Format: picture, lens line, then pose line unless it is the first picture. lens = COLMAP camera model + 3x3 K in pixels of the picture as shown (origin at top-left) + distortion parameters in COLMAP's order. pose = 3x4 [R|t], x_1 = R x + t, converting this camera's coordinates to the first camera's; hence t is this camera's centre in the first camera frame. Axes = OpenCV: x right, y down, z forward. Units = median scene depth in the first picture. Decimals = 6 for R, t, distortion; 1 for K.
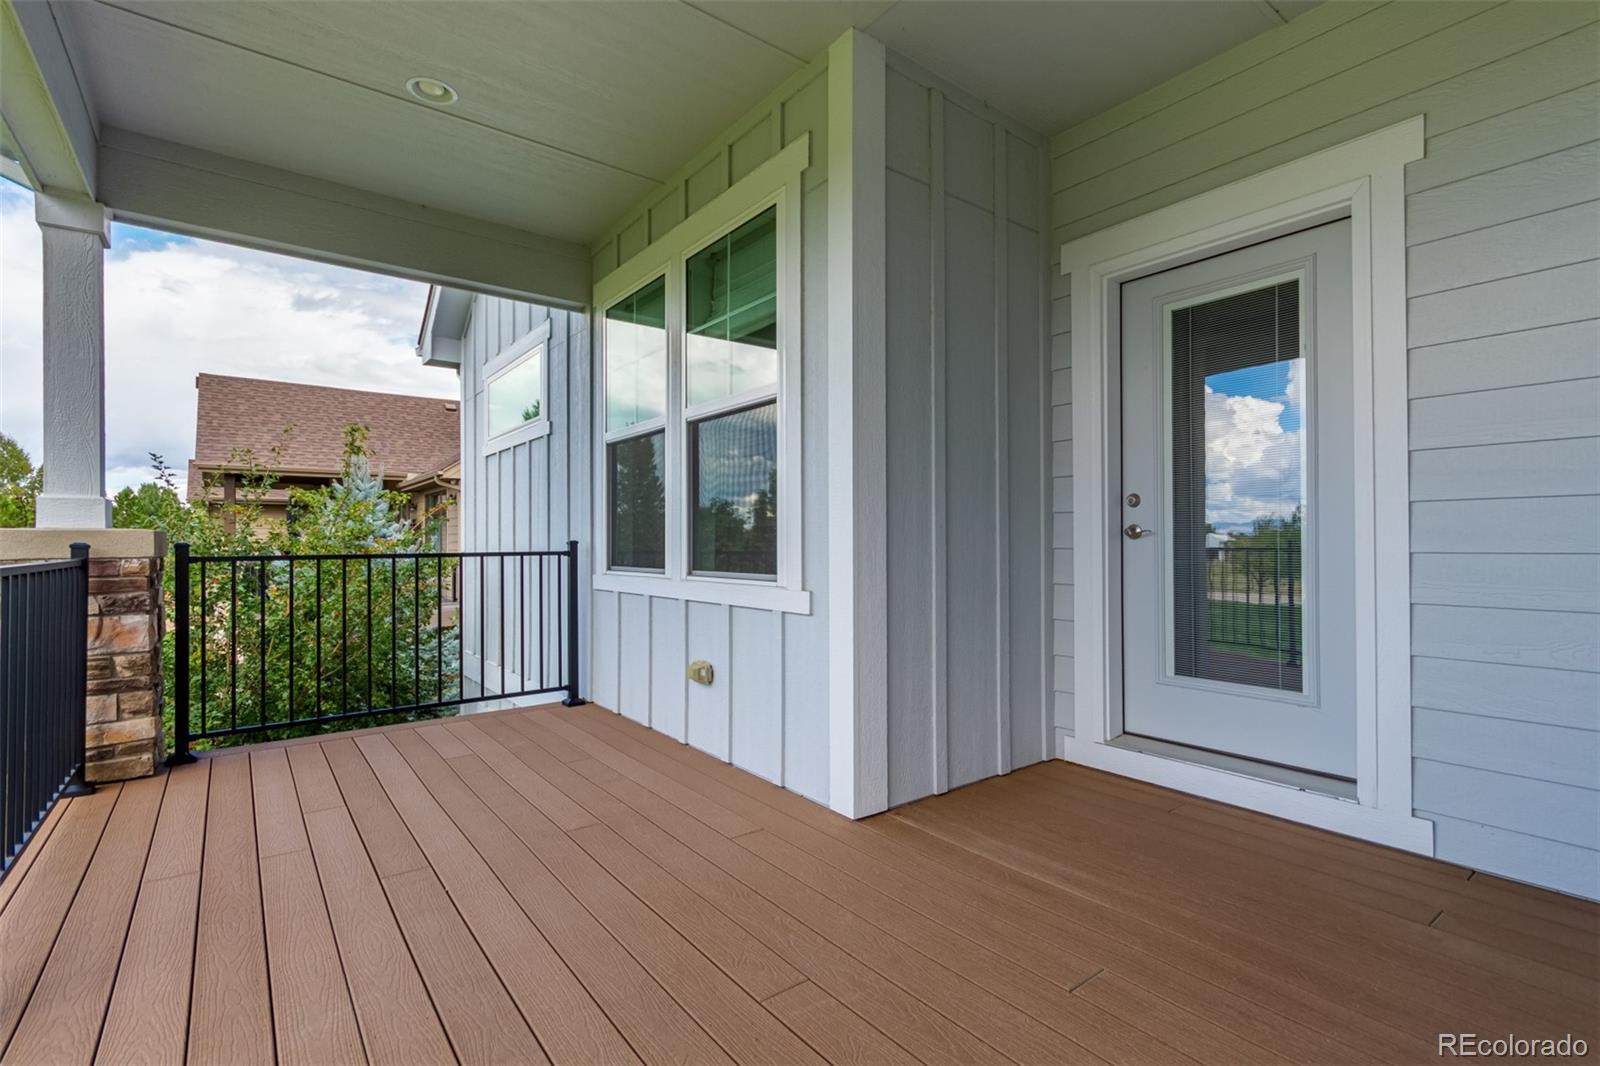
lens RADIAL K [[741.6, 0, 803.2], [0, 741.6, 538.3], [0, 0, 1]] dist [0.005692, -0.001192]
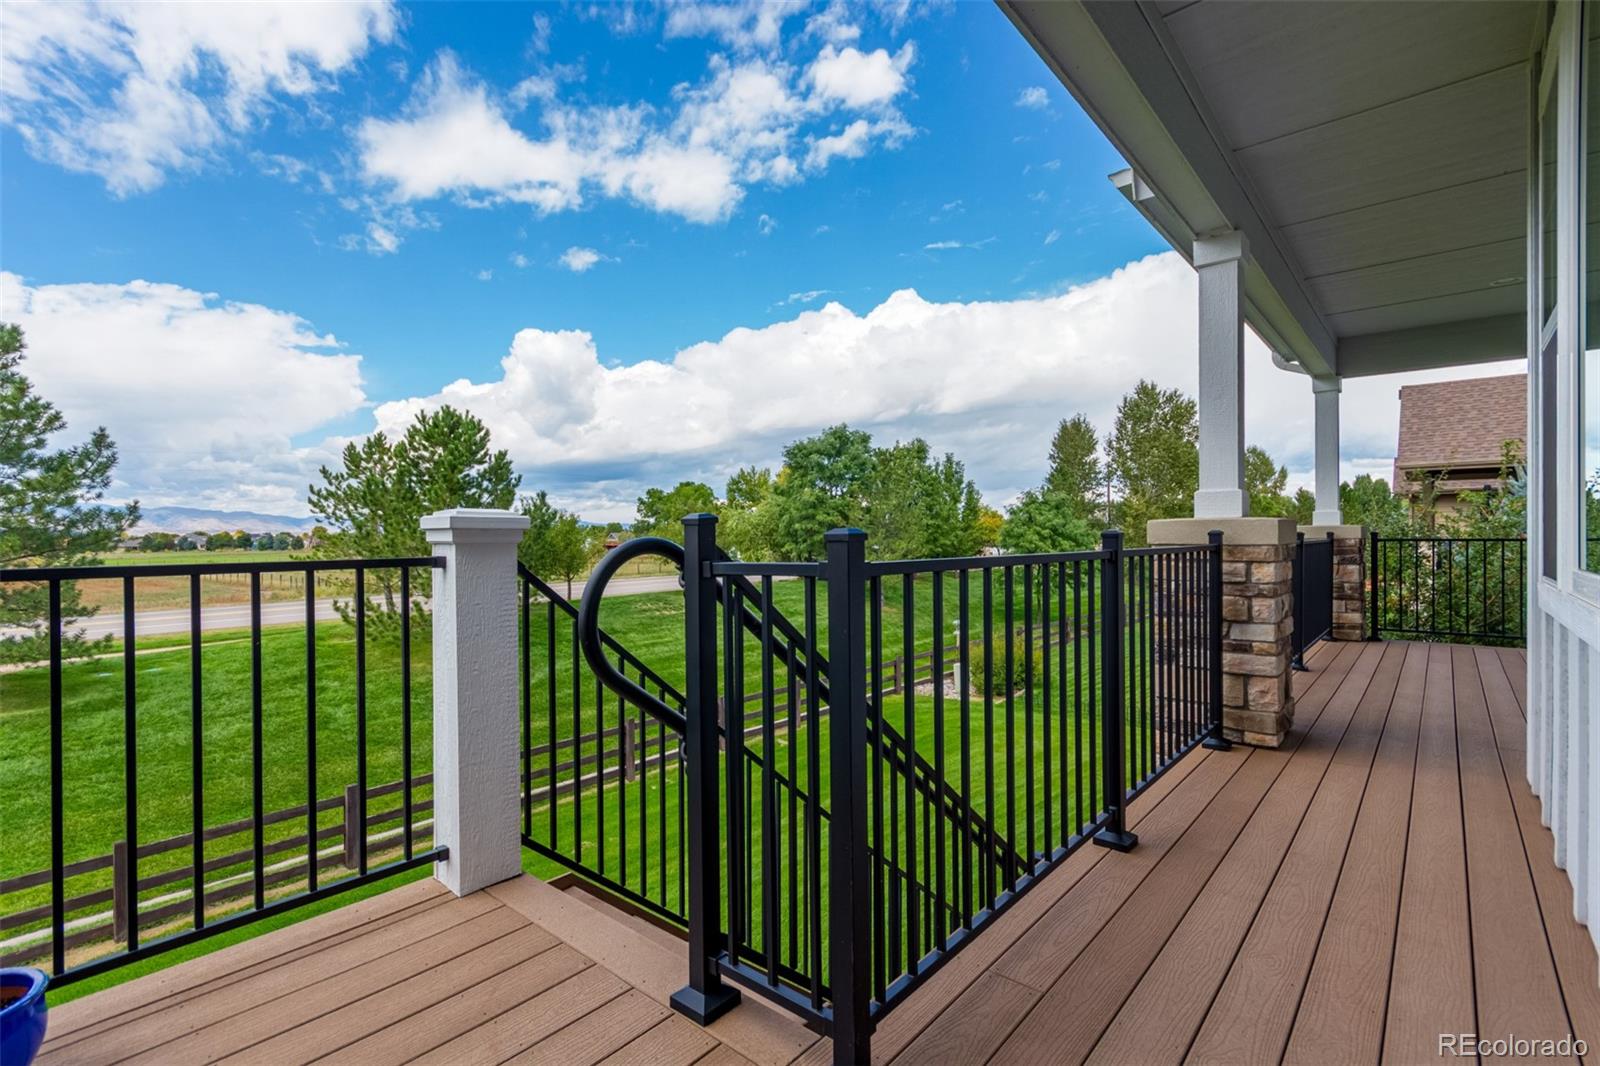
lens RADIAL K [[741.6, 0, 798.6], [0, 741.6, 537.8], [0, 0, 1]] dist [0.005692, -0.001192]
pose [[0.199389, 0.007240, -0.979894, 0.857216], [0.009017, 0.999917, 0.009223, -0.010269], [0.979879, -0.010675, 0.199307, -0.961729]]
